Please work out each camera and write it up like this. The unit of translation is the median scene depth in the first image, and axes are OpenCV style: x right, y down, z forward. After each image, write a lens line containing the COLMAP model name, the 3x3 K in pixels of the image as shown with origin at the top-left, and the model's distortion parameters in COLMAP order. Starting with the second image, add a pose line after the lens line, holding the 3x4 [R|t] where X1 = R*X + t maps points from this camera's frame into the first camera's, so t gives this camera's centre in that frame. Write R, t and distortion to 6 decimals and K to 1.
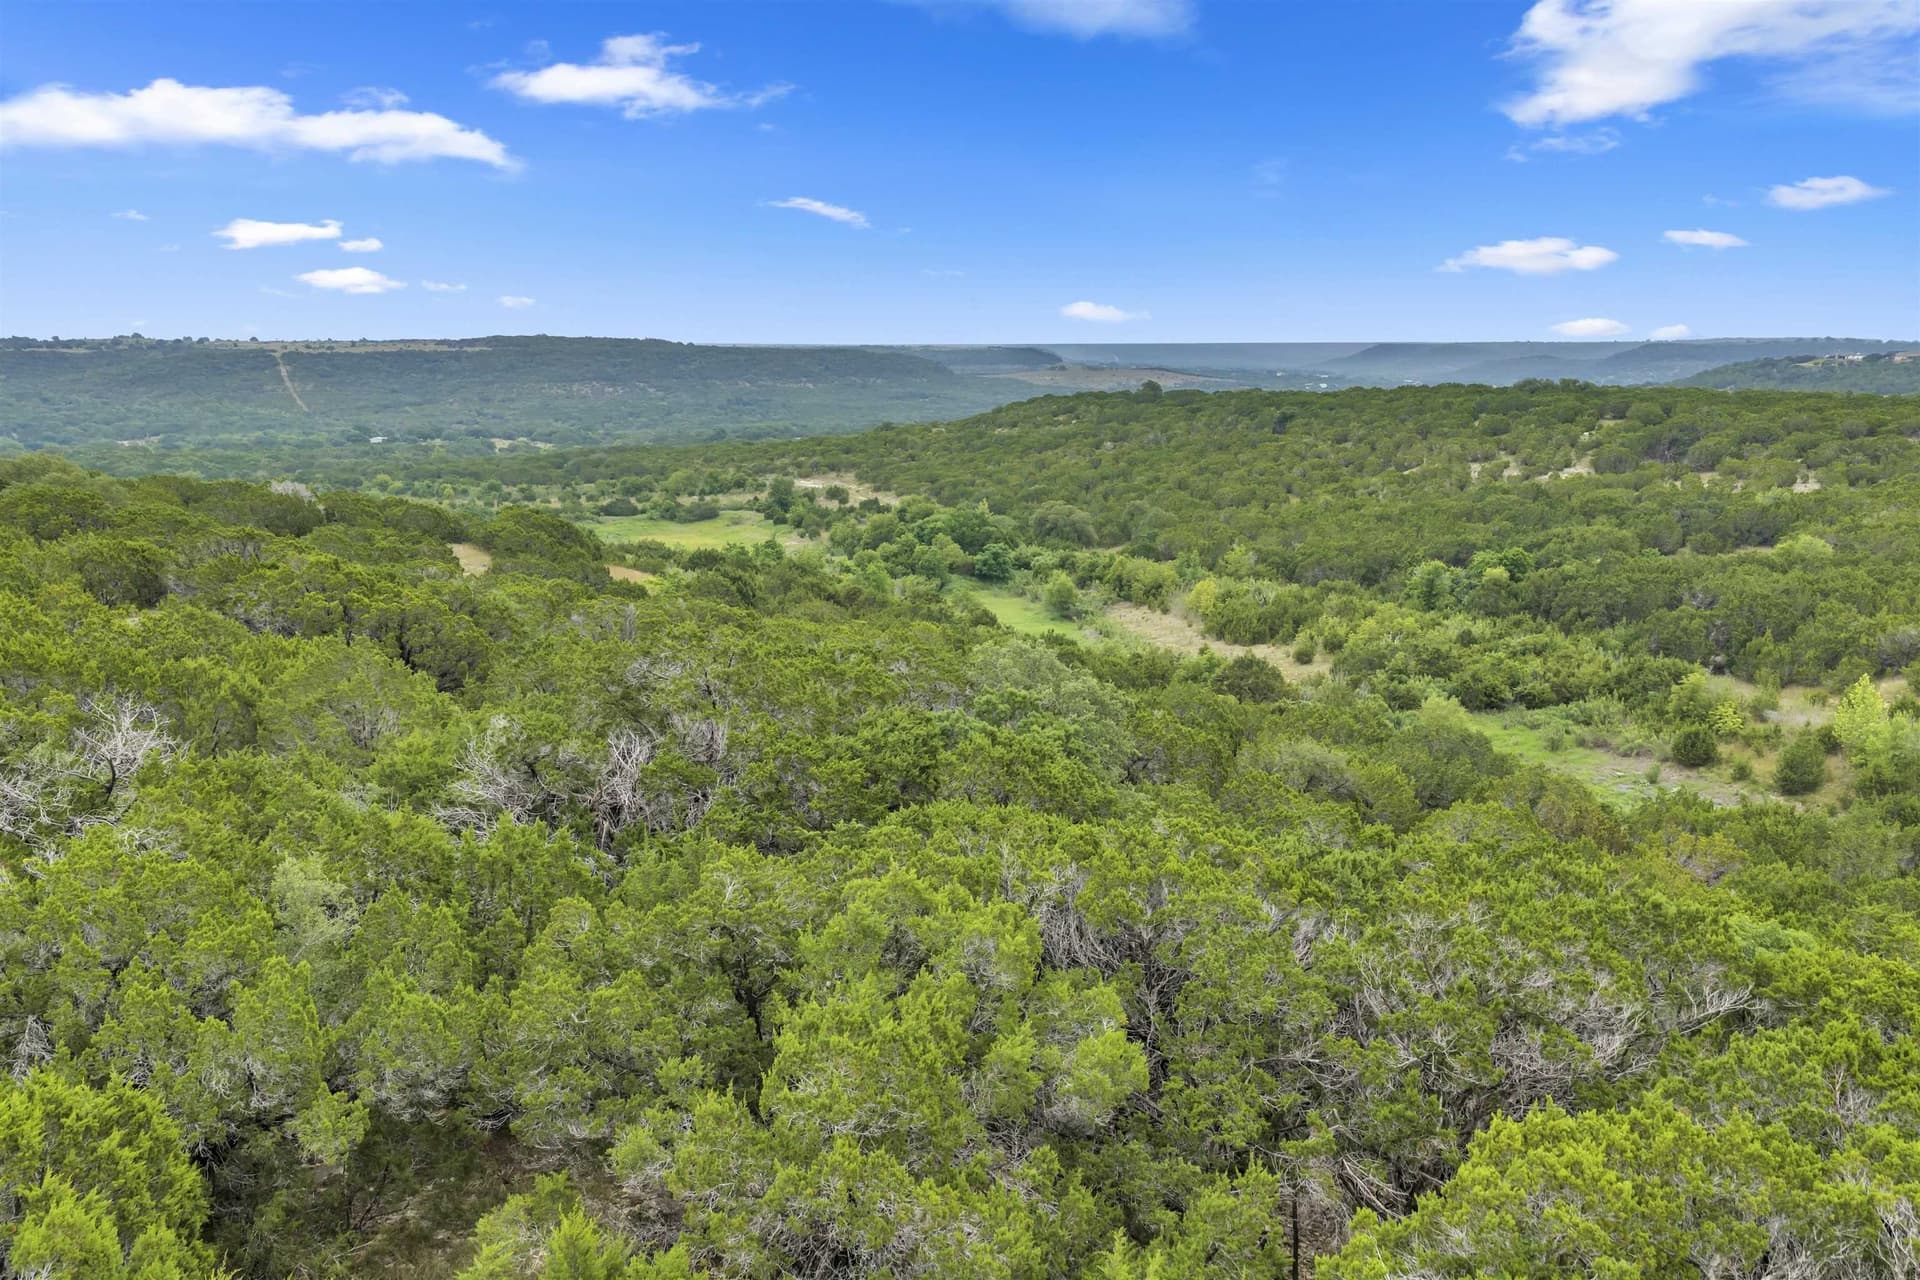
lens RADIAL K [[1592.7, 0, 950.1], [0, 1592.7, 654.6], [0, 0, 1]] dist [0.015101, -0.028254]
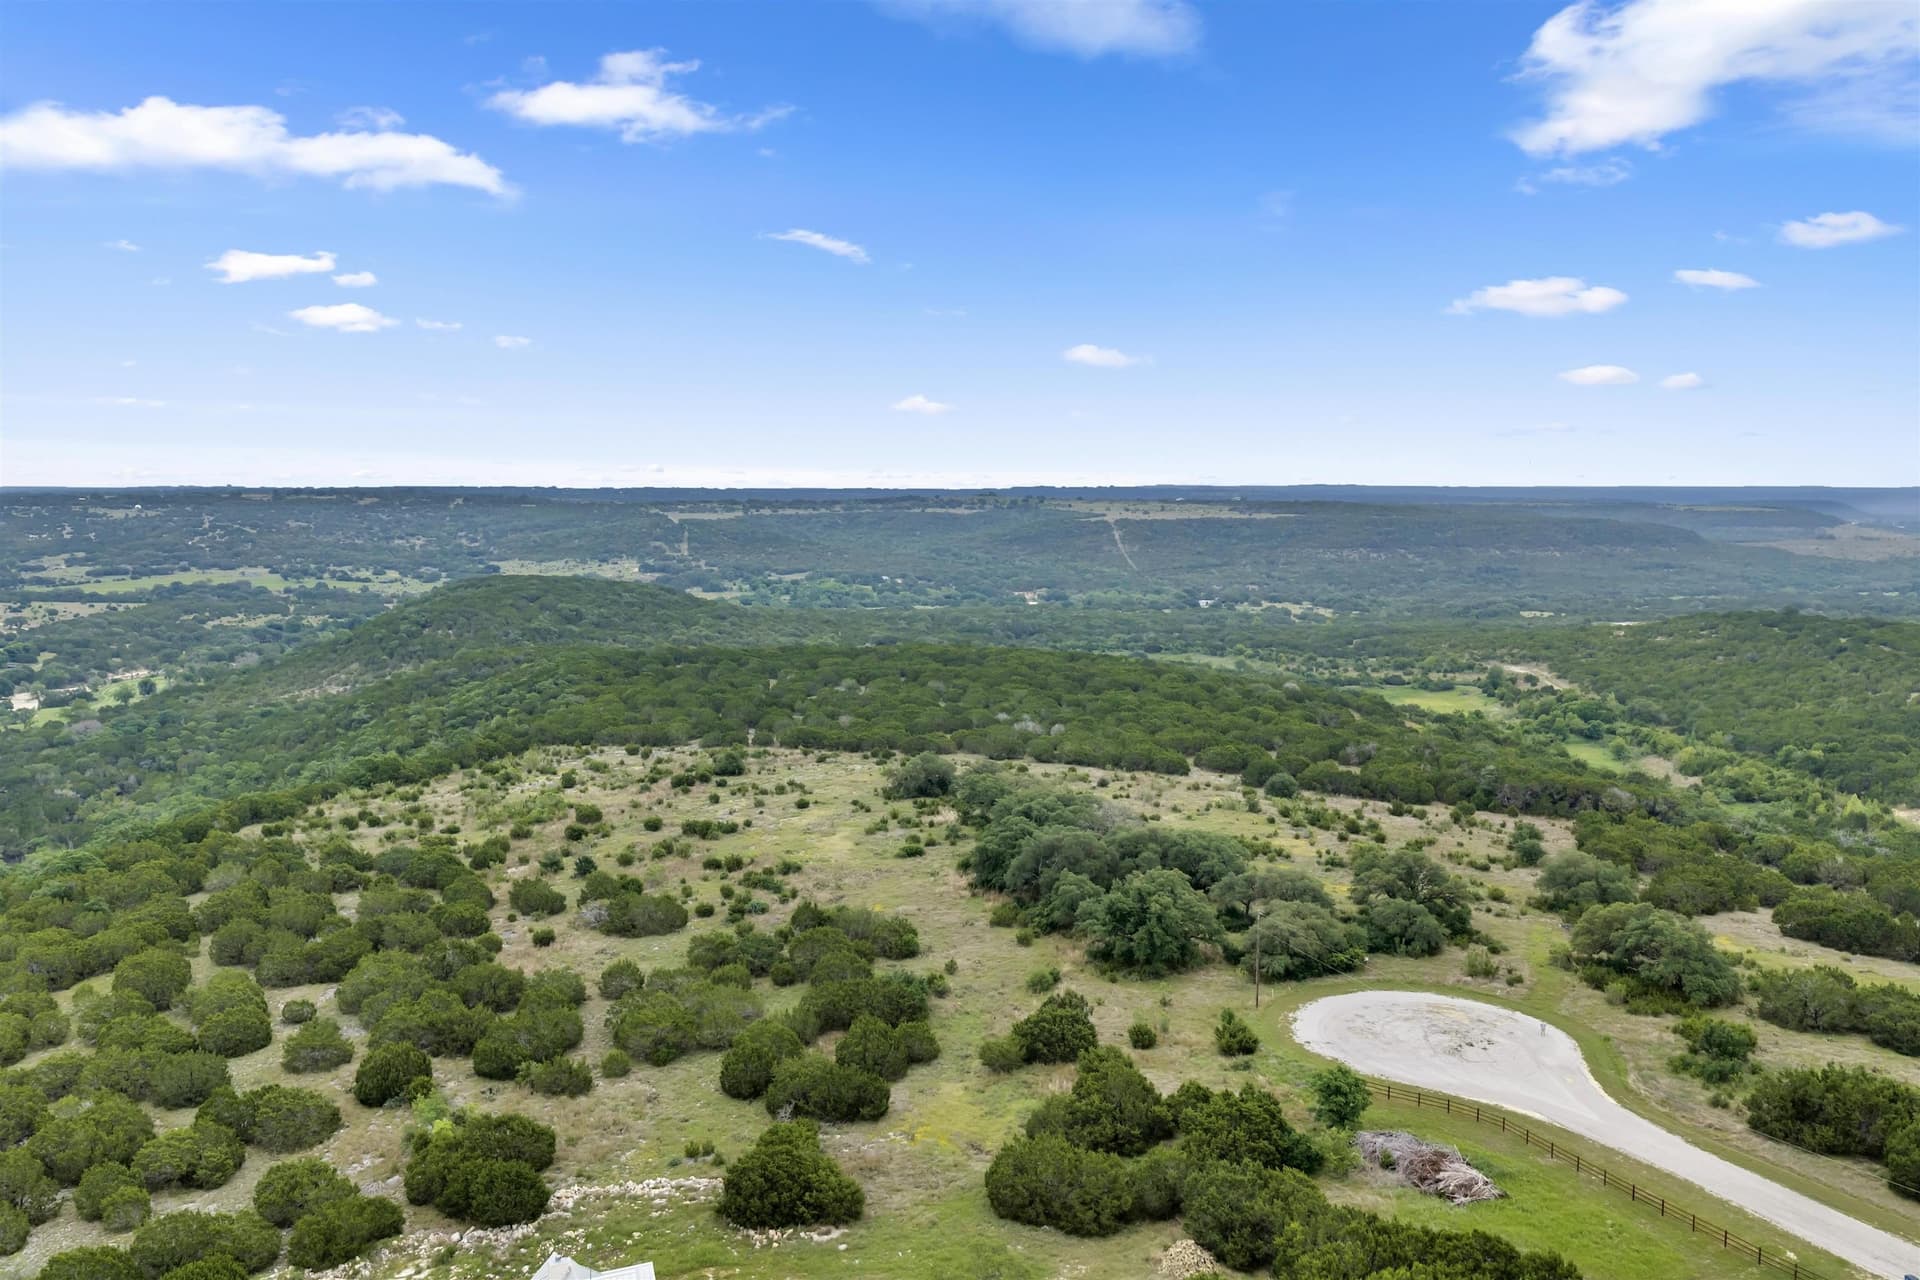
lens RADIAL K [[1592.7, 0, 950.1], [0, 1592.7, 654.6], [0, 0, 1]] dist [0.015101, -0.028254]
pose [[0.895833, 0.055278, -0.440940, 0.177170], [-0.091268, 0.993968, -0.060816, 0.042151], [0.434918, 0.094725, 0.895474, -1.112284]]
